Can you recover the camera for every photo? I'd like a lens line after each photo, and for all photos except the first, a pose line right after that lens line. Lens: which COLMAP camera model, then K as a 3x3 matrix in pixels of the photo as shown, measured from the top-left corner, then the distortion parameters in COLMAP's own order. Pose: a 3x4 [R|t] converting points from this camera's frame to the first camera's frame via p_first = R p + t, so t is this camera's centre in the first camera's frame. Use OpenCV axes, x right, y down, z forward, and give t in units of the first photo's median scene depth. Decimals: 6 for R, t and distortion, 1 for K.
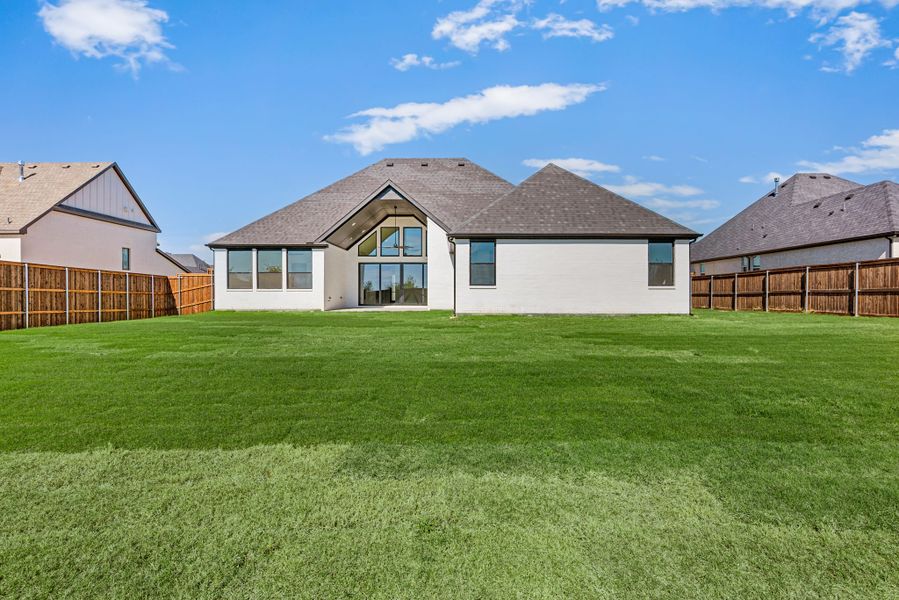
lens RADIAL K [[547.4, 0, 449.5], [0, 547.4, 300.0], [0, 0, 1]] dist [0.003752, 0.000919]
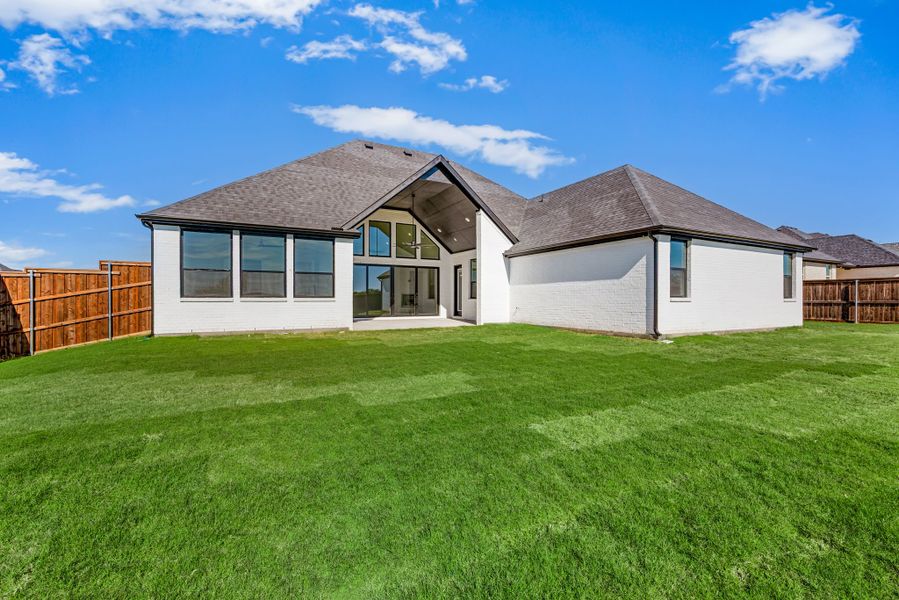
lens RADIAL K [[400.2, 0, 449.5], [0, 400.2, 300.0], [0, 0, 1]] dist [0.000635, 0.000067]
pose [[0.867639, -0.000935, 0.497193, -0.372424], [0.001784, 0.999998, -0.001233, -0.016972], [-0.497191, 0.001957, 0.867639, 0.506379]]
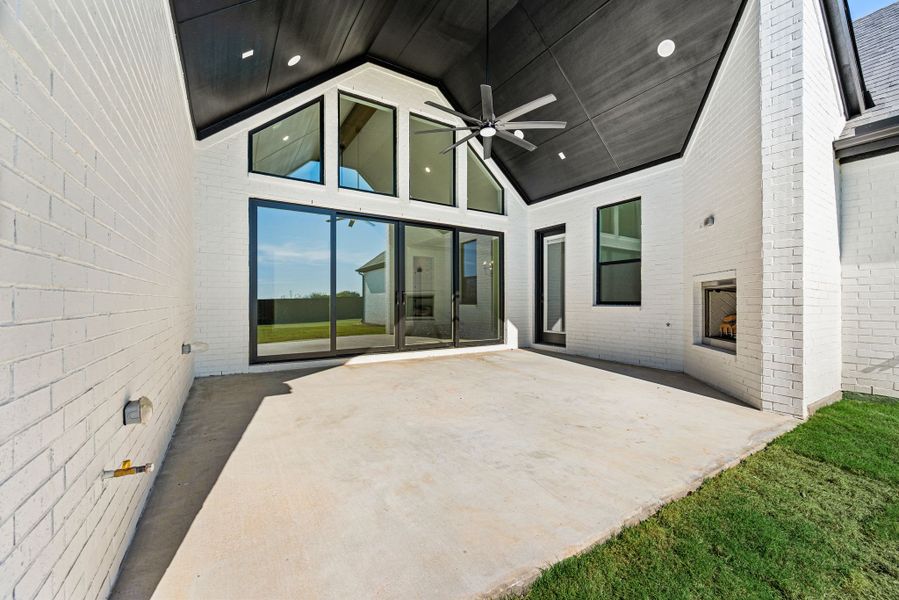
lens RADIAL K [[358.7, 0, 449.5], [0, 358.7, 300.0], [0, 0, 1]] dist [-0.000564, 0.000029]
pose [[0.825585, 0.002902, 0.564271, -0.217458], [0.002978, 0.999950, -0.009501, -0.021552], [-0.564270, 0.009524, 0.825535, 0.953314]]
